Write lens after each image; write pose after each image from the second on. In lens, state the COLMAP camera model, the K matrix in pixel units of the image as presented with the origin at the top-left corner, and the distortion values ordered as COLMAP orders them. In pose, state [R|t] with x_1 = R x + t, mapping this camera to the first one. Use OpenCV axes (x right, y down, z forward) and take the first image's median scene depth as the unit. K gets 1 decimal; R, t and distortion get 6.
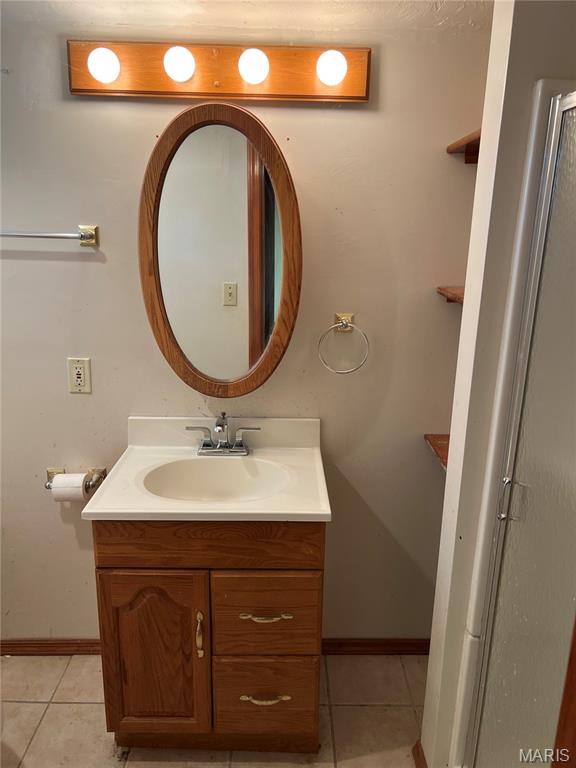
lens RADIAL K [[582.1, 0, 288.0], [0, 582.1, 384.0], [0, 0, 1]] dist [0.065169, -0.070095]
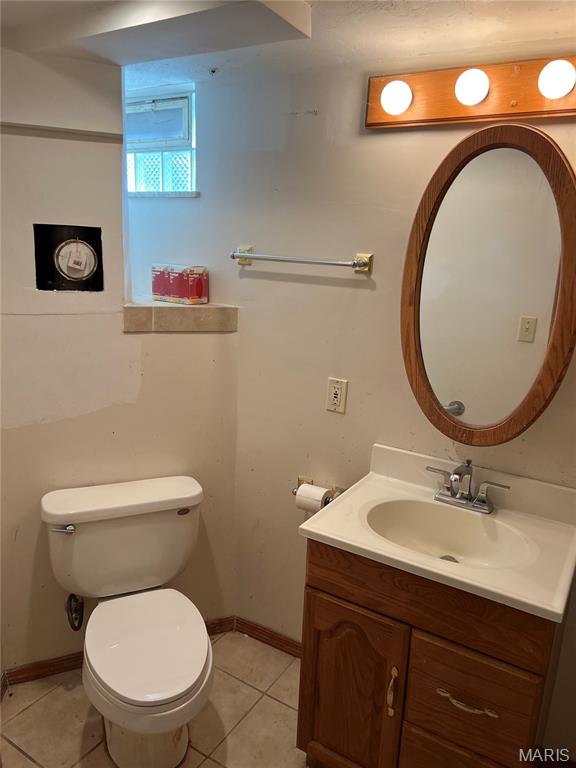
lens RADIAL K [[582.1, 0, 288.0], [0, 582.1, 384.0], [0, 0, 1]] dist [0.065169, -0.070095]
pose [[0.845758, 0.143130, -0.514010, 0.114850], [-0.161456, 0.986838, 0.009130, -0.034249], [0.508551, 0.075268, 0.857735, 0.075029]]
